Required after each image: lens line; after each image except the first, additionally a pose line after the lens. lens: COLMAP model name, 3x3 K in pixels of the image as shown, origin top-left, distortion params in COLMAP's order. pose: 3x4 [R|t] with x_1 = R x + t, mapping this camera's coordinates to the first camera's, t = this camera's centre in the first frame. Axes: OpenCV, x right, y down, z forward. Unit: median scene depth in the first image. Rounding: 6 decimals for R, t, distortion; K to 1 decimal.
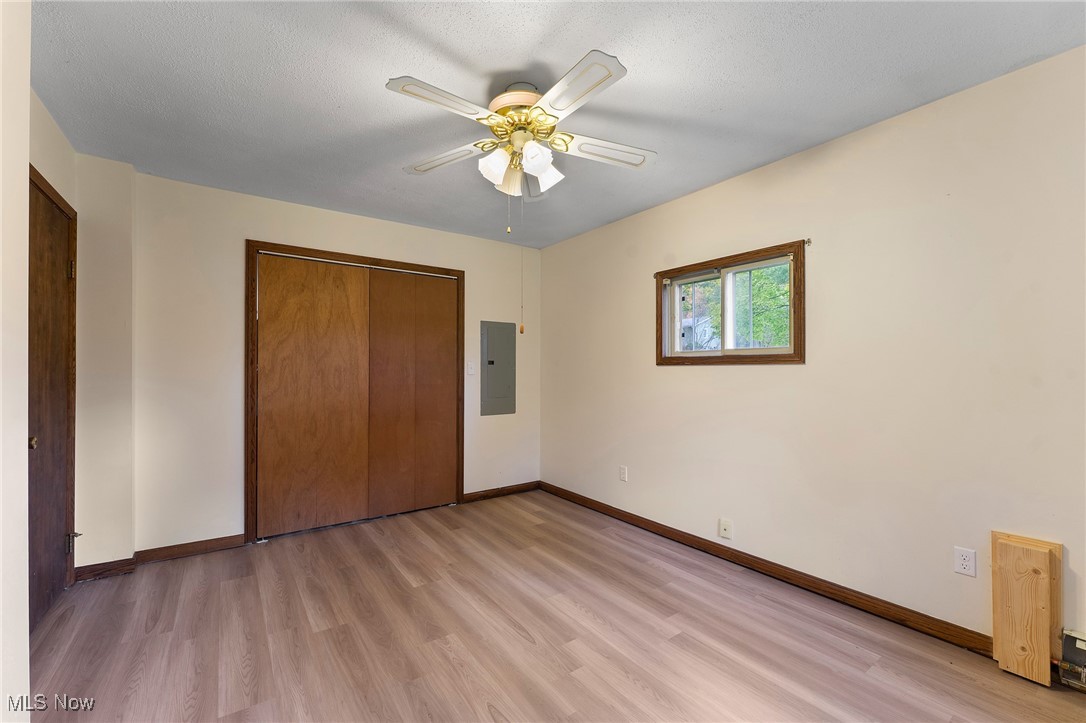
lens RADIAL K [[439.6, 0, 538.7], [0, 439.6, 370.4], [0, 0, 1]] dist [-0.000896, -0.000134]
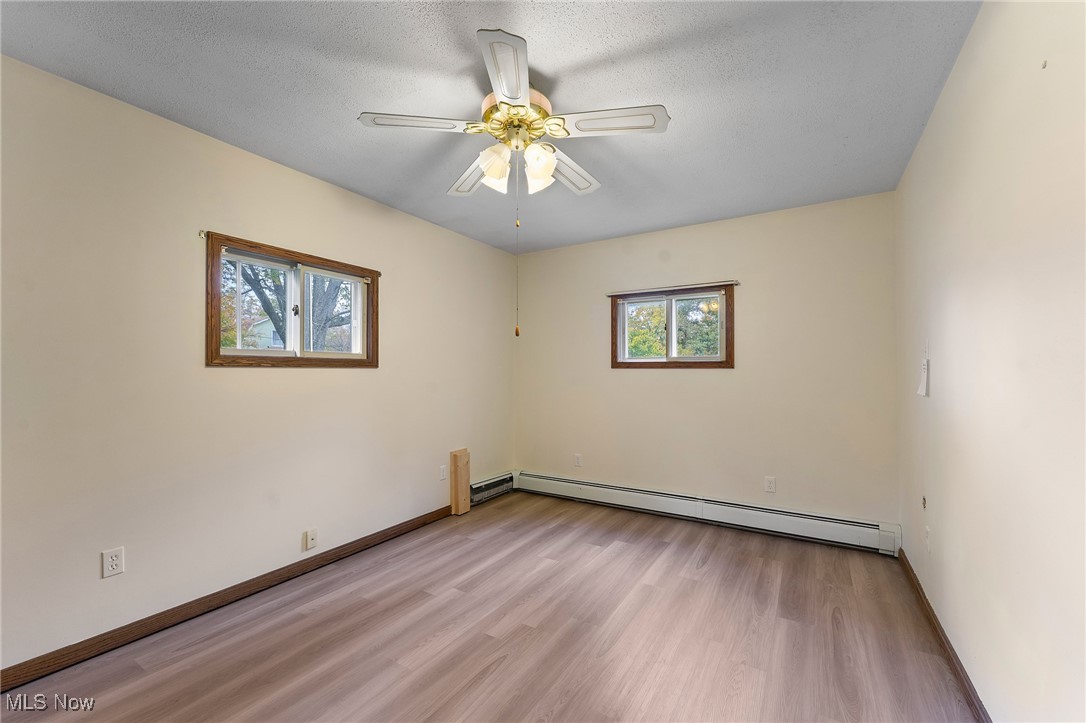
lens RADIAL K [[439.6, 0, 538.7], [0, 439.6, 370.4], [0, 0, 1]] dist [-0.000896, -0.000134]
pose [[-0.381579, 0.003537, 0.924330, -0.772151], [-0.001084, 0.999990, -0.004274, -0.003760], [-0.924336, -0.002633, -0.381571, 1.076017]]
